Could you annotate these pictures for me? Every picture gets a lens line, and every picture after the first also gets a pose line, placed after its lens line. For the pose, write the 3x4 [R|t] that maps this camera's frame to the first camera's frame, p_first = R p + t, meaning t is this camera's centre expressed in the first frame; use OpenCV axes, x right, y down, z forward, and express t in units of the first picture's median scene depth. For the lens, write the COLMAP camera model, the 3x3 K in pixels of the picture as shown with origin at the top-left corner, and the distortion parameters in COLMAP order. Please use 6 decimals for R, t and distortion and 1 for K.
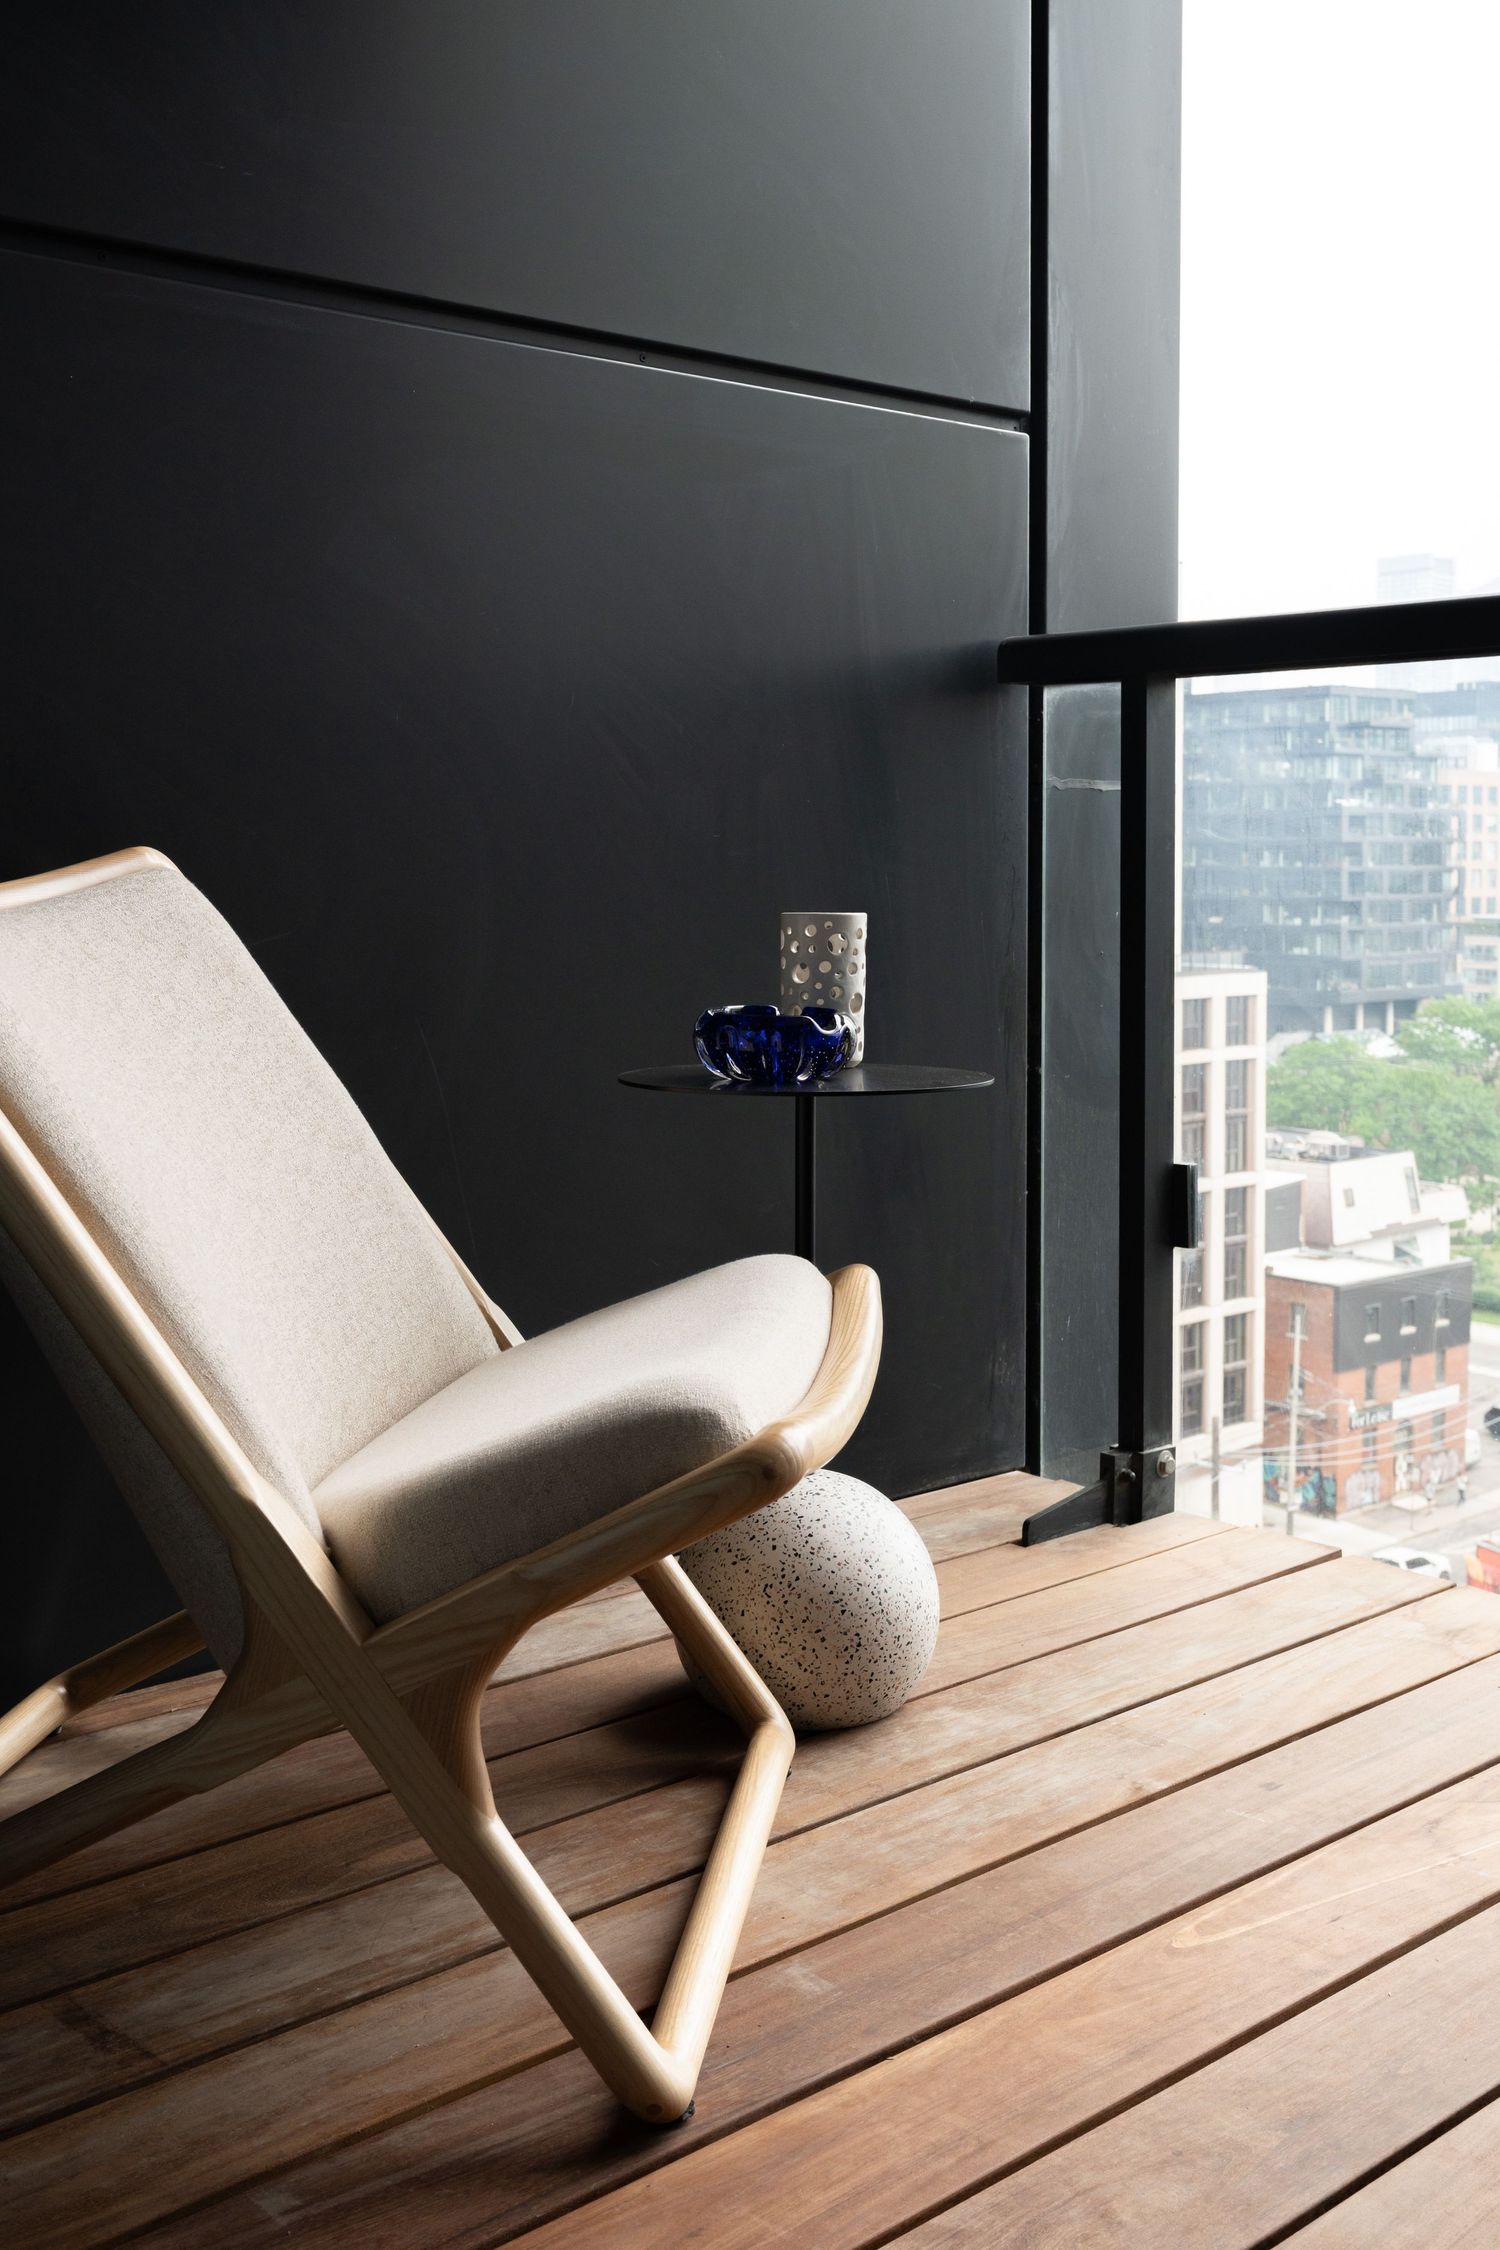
lens RADIAL K [[2365.4, 0, 750.0], [0, 2365.4, 1125.0], [0, 0, 1]] dist [-0.002790, 0.001989]
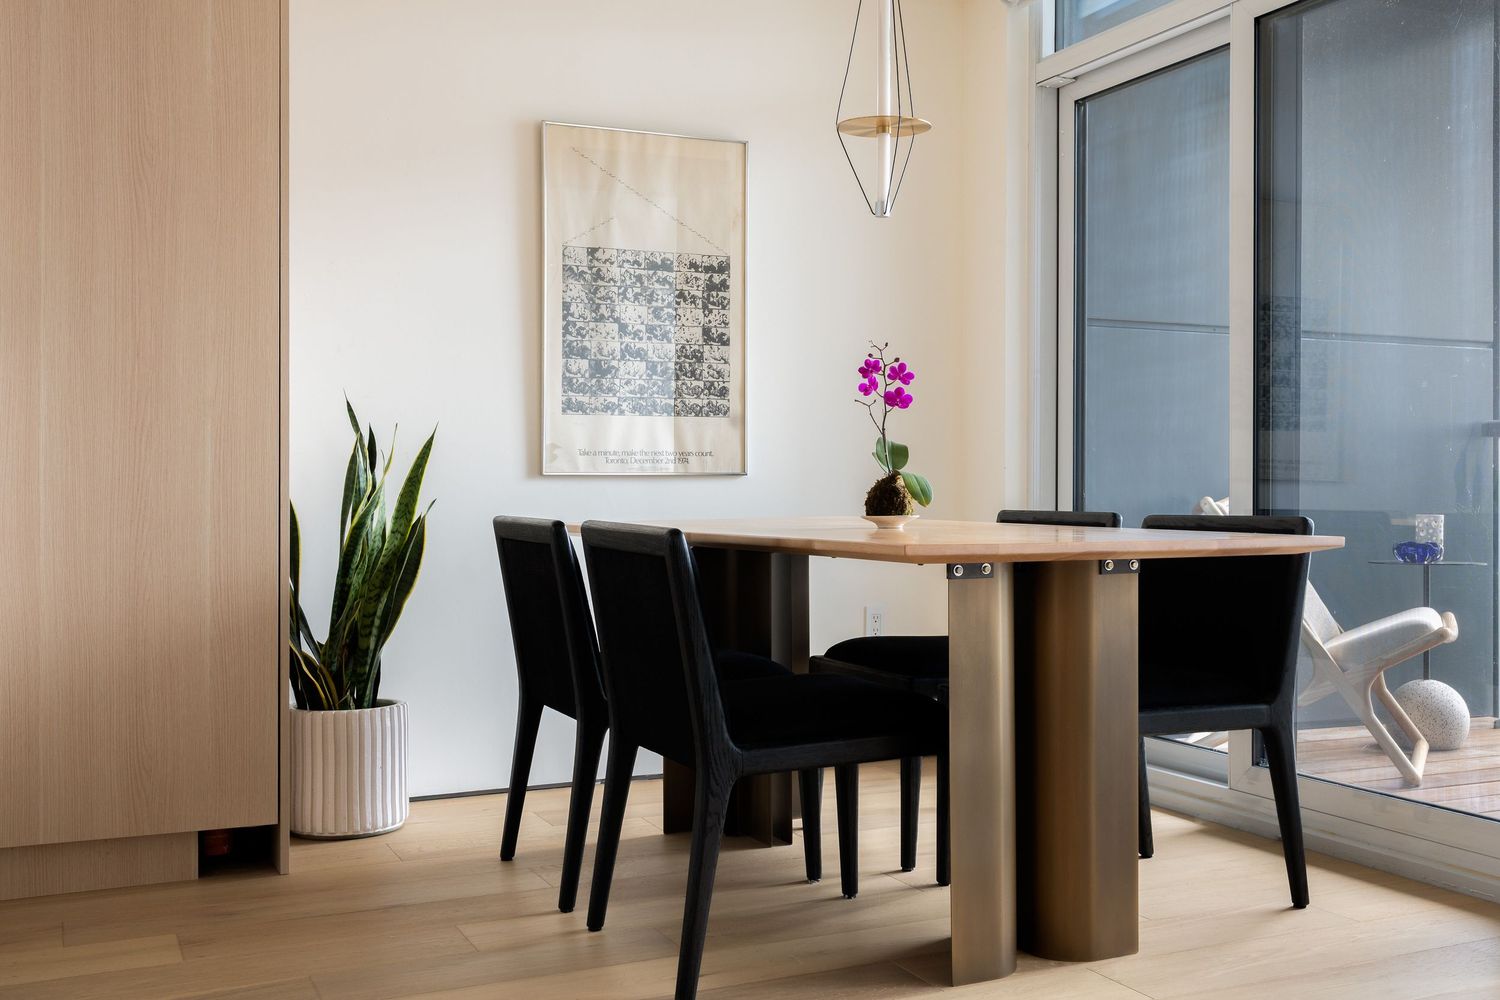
lens RADIAL K [[1576.9, 0, 787.5], [0, 1576.9, 474.4], [0, 0, 1]] dist [-0.002790, 0.001989]
pose [[0.956242, 0.002762, -0.292565, -0.189000], [-0.035949, 0.993488, -0.108118, 0.129611], [0.290361, 0.113904, 0.950114, -1.415217]]
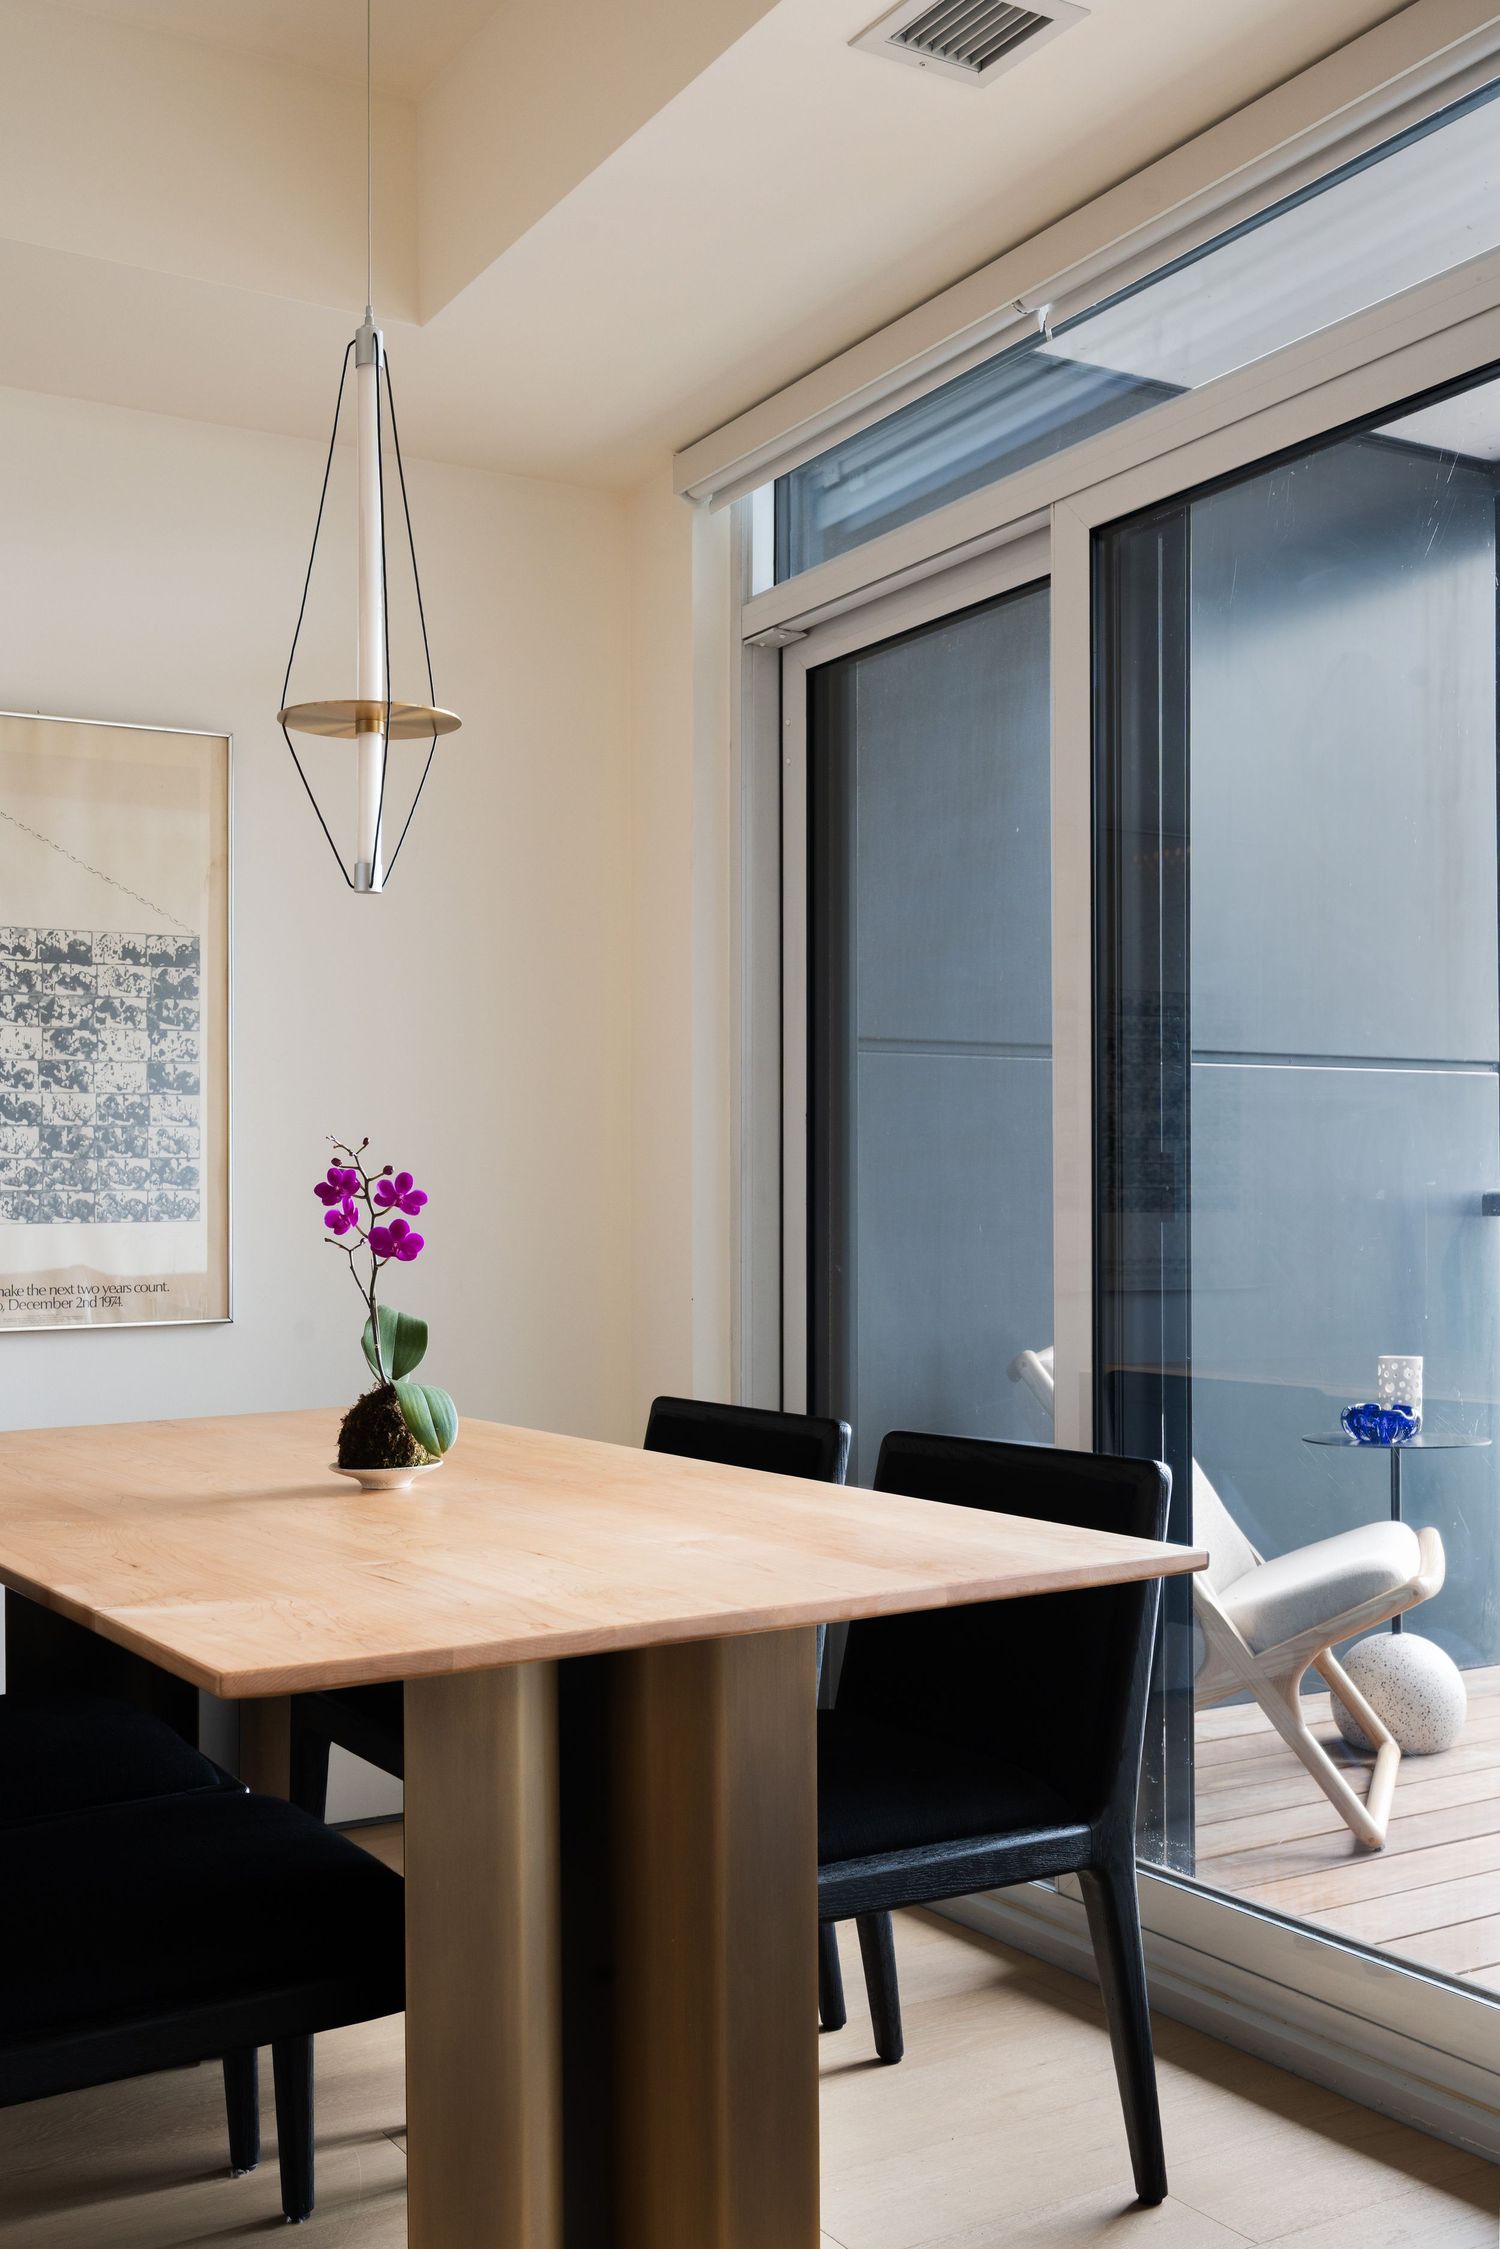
lens RADIAL K [[2254.2, 0, 755.4], [0, 2254.2, 1188.6], [0, 0, 1]] dist [-0.005884, 0.009549]
pose [[0.980417, -0.005895, -0.196844, -0.133218], [-0.016332, 0.993675, -0.111103, -0.009459], [0.196254, 0.112142, 0.974119, -1.035440]]
